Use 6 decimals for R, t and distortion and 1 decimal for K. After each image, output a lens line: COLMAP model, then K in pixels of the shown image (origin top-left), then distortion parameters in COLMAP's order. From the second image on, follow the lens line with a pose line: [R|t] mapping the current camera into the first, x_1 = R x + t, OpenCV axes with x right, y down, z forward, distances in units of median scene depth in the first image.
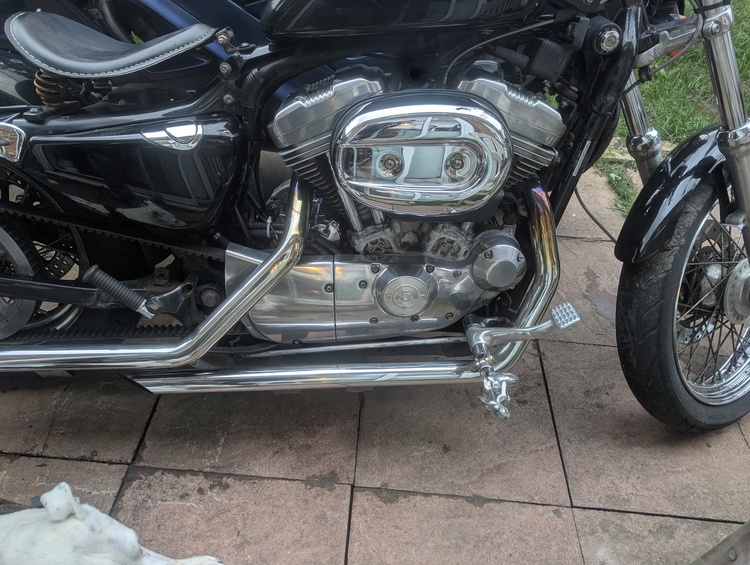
lens RADIAL K [[525.7, 0, 375.0], [0, 525.7, 282.5], [0, 0, 1]] dist [0.009121, 0.005031]
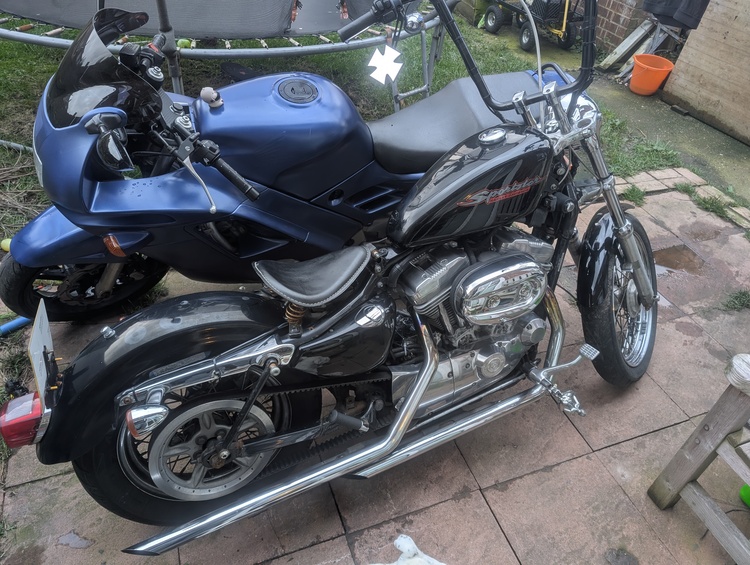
lens RADIAL K [[525.7, 0, 375.0], [0, 525.7, 282.5], [0, 0, 1]] dist [0.009121, 0.005031]
pose [[0.912580, -0.258972, 0.316434, -0.665366], [0.267284, 0.963456, 0.017667, -0.317692], [-0.309445, 0.068455, 0.948450, -0.429369]]
